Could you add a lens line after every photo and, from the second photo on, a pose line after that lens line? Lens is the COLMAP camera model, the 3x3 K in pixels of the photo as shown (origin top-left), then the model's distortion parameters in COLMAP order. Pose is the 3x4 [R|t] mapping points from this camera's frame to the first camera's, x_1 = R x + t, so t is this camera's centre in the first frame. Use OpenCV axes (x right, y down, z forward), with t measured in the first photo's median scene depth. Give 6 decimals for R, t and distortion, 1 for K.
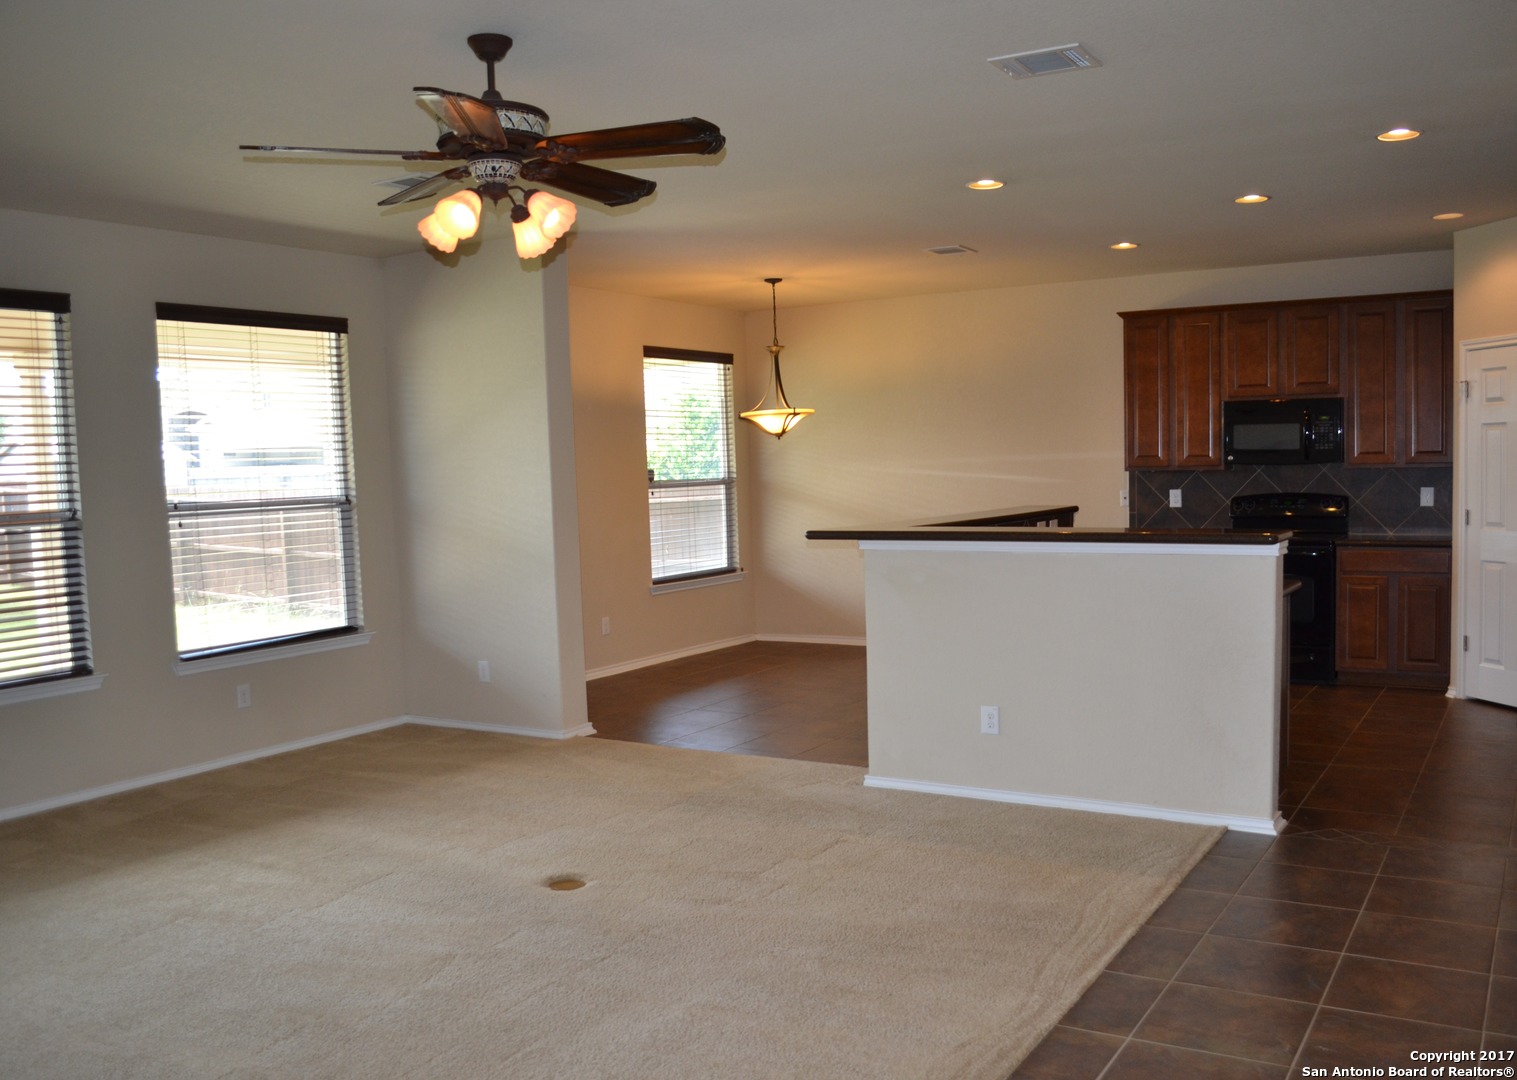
lens RADIAL K [[1295.3, 0, 813.3], [0, 1295.3, 551.3], [0, 0, 1]] dist [-0.077182, 0.003867]
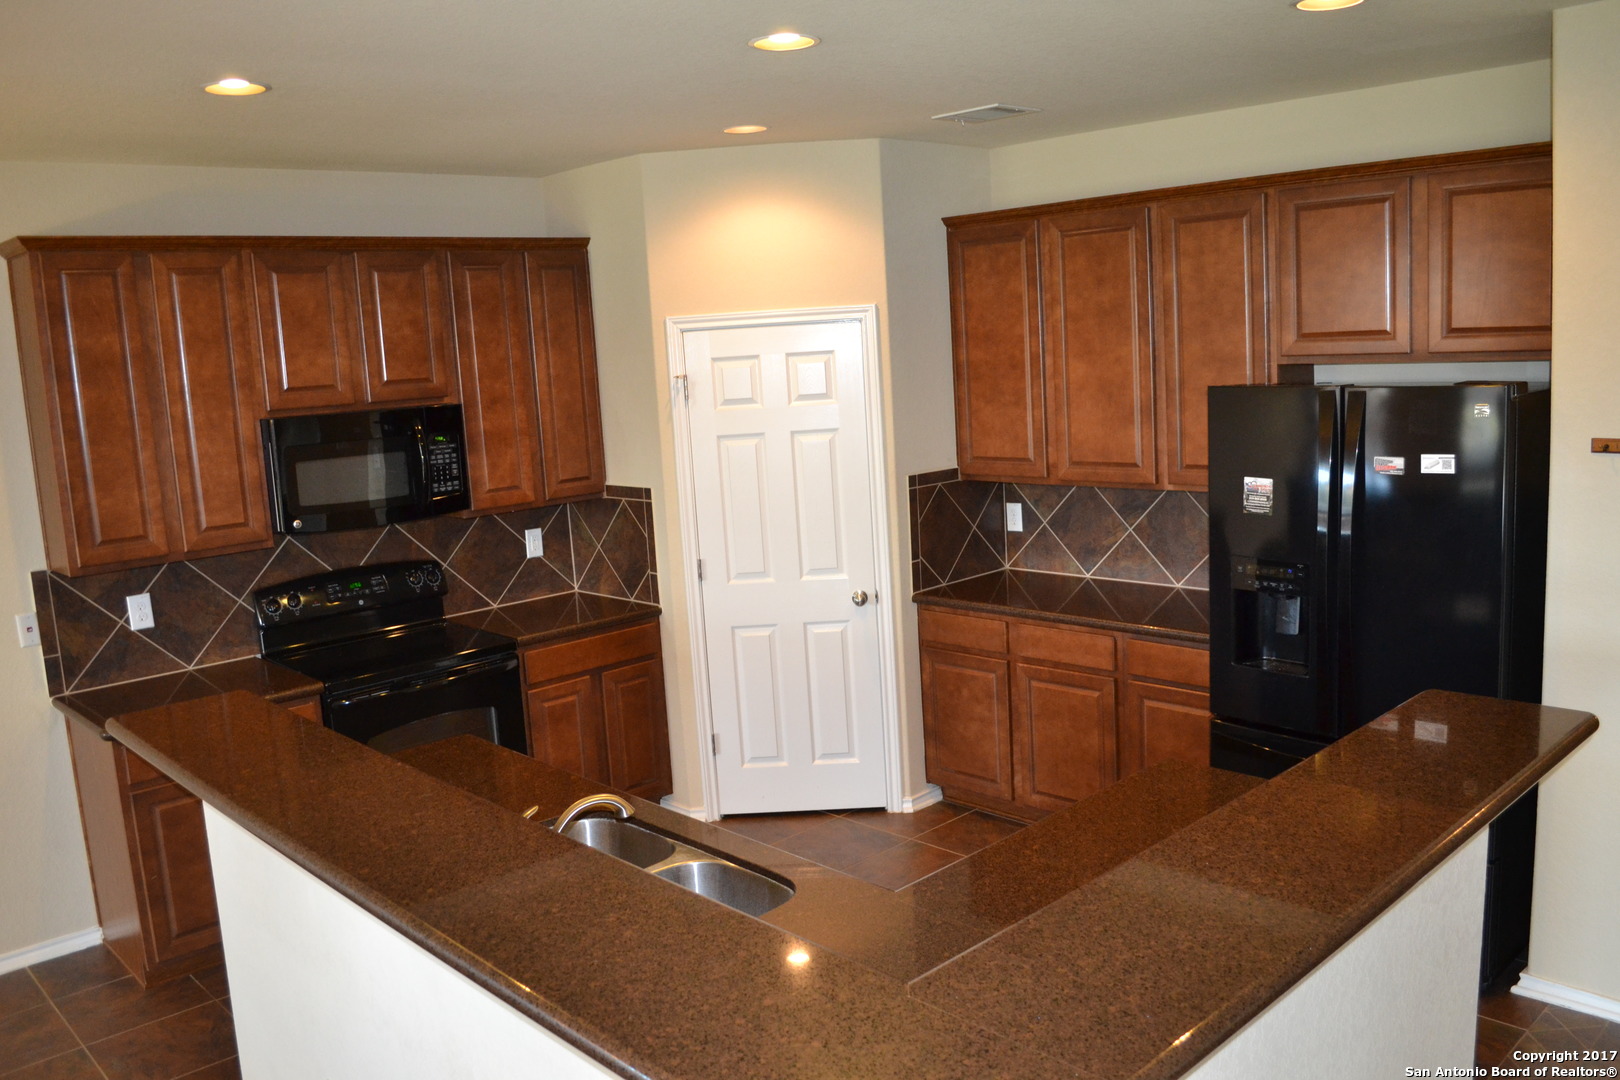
lens RADIAL K [[1291.2, 0, 815.8], [0, 1291.2, 542.0], [0, 0, 1]] dist [-0.083950, 0.008113]
pose [[0.271403, -0.133886, 0.953108, -0.170701], [0.119100, 0.987338, 0.104780, -0.128841], [-0.955068, 0.085078, 0.283913, 0.871615]]
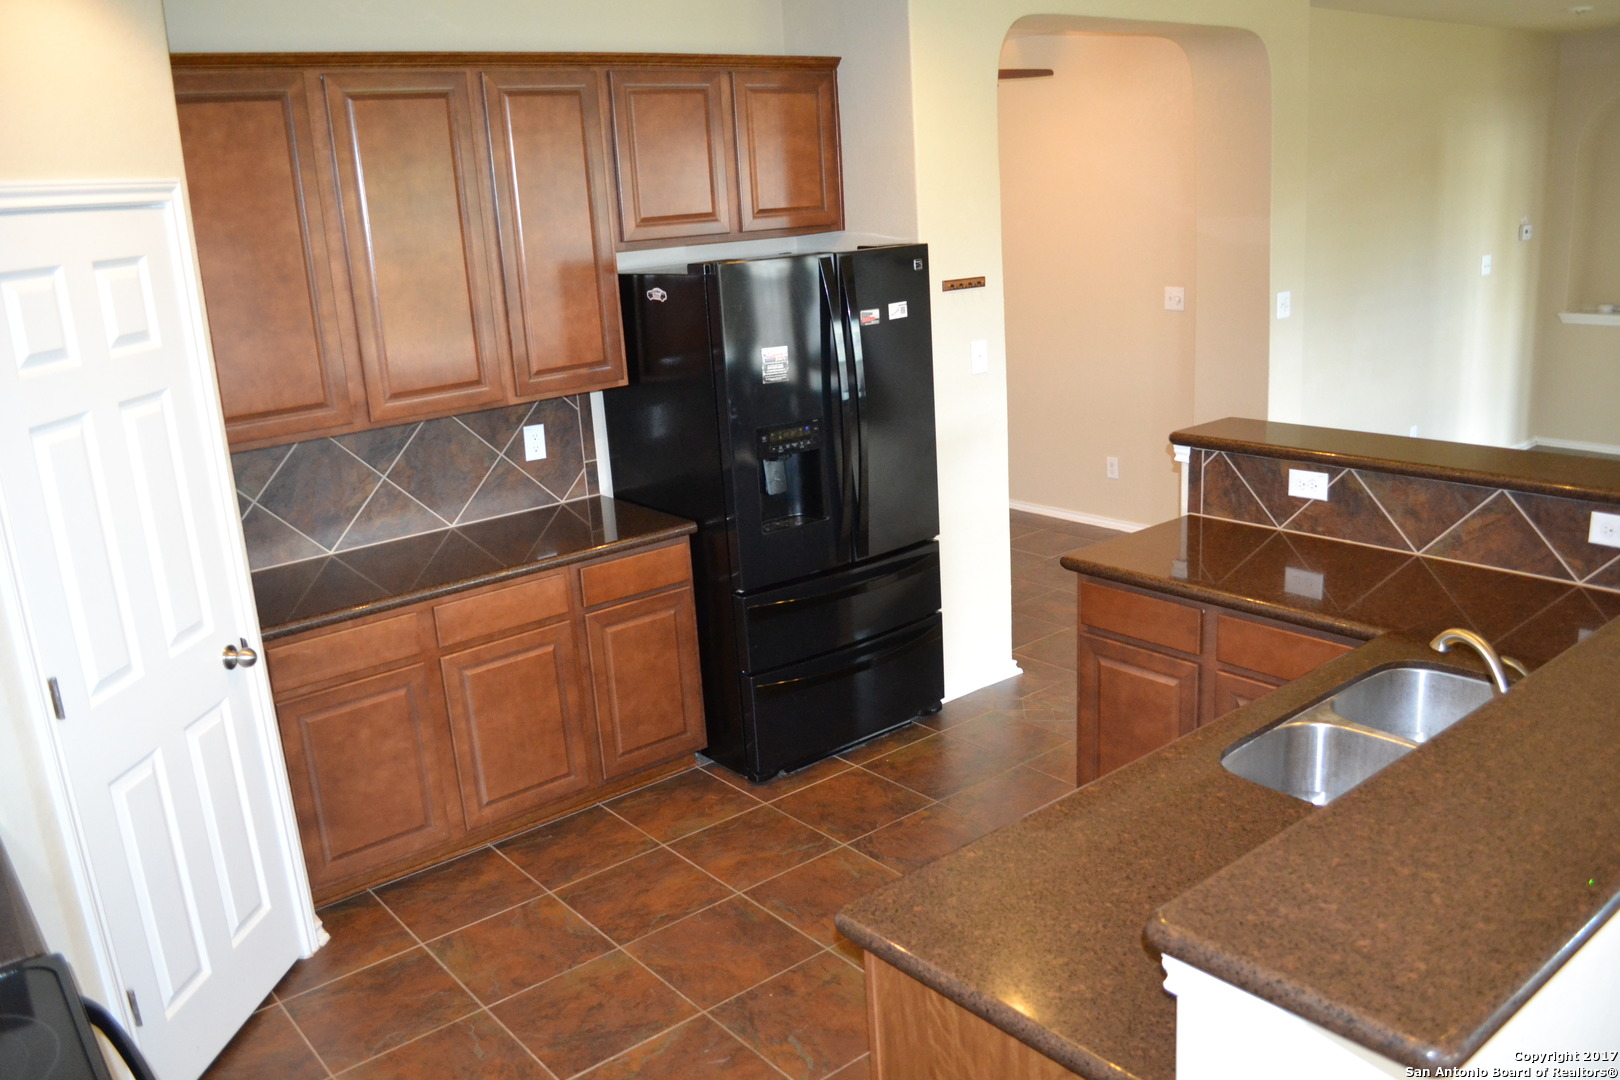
lens RADIAL K [[1291.2, 0, 815.8], [0, 1291.2, 542.0], [0, 0, 1]] dist [-0.083950, 0.008113]
pose [[-0.934224, -0.007219, 0.356613, 0.230893], [0.114093, 0.941219, 0.317944, -0.181547], [-0.337947, 0.337718, -0.878486, 1.442684]]
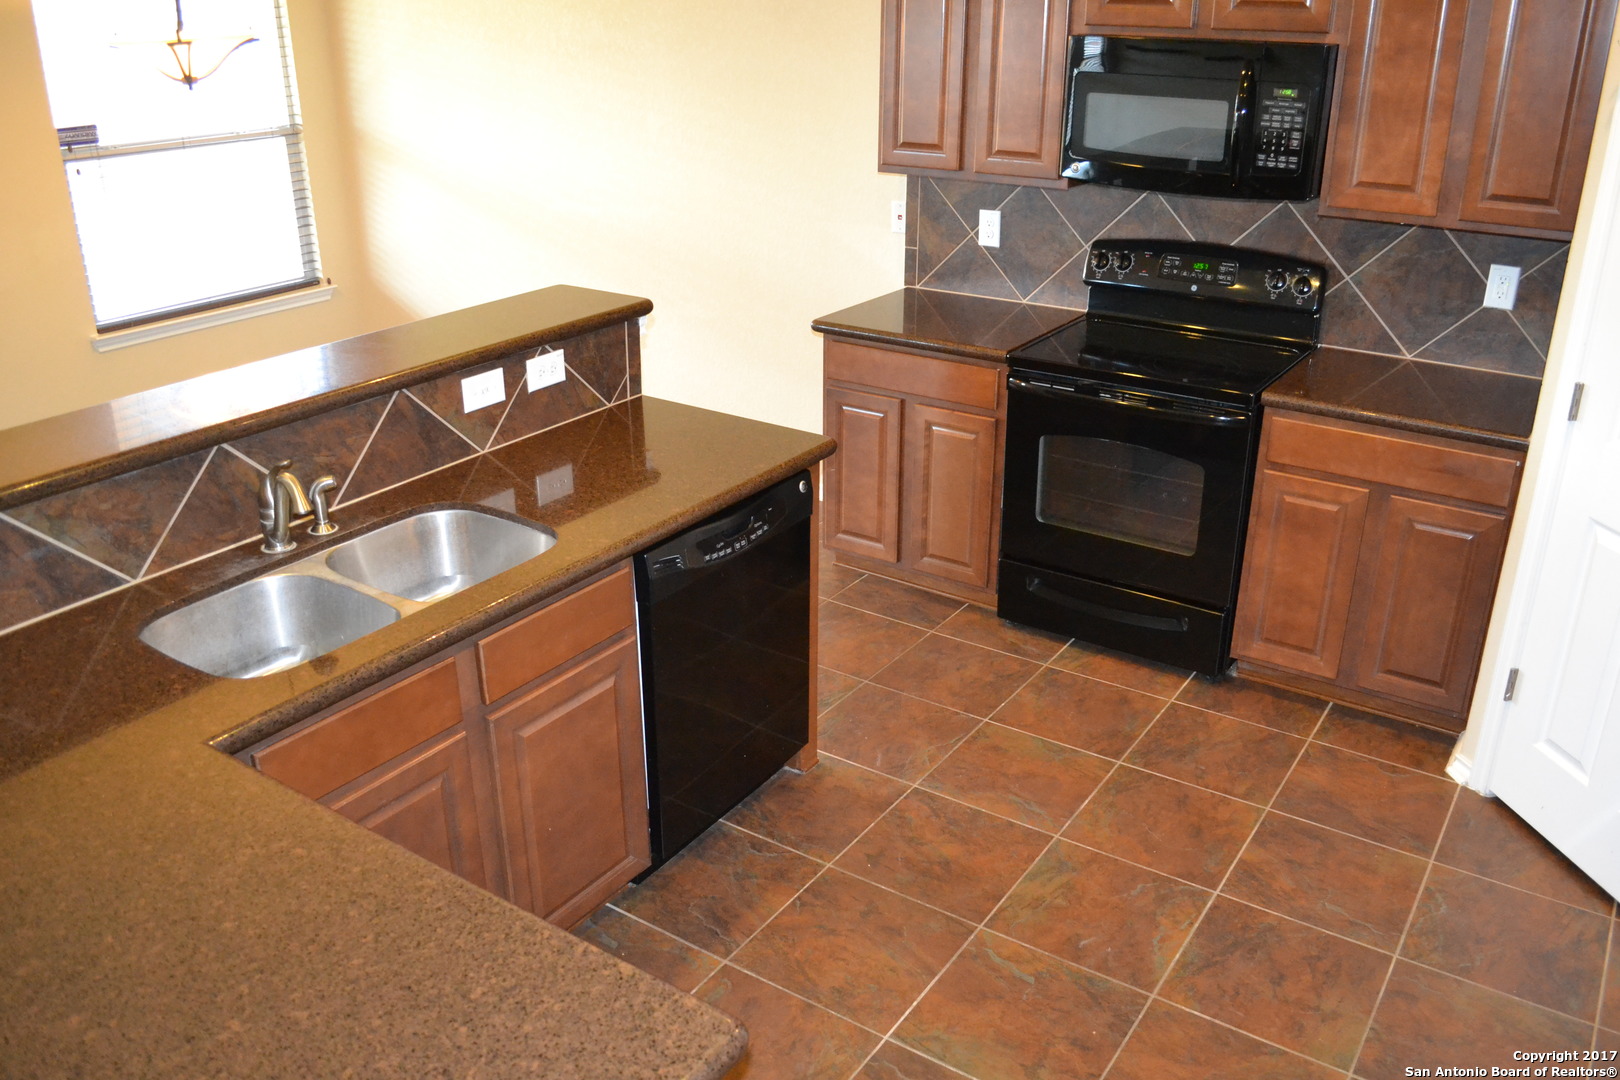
lens RADIAL K [[1291.2, 0, 815.8], [0, 1291.2, 542.0], [0, 0, 1]] dist [-0.083950, 0.008113]
pose [[0.997673, 0.051602, -0.044567, 0.352905], [-0.034430, 0.945449, 0.323945, -0.122509], [0.058852, -0.321656, 0.945026, 0.715233]]
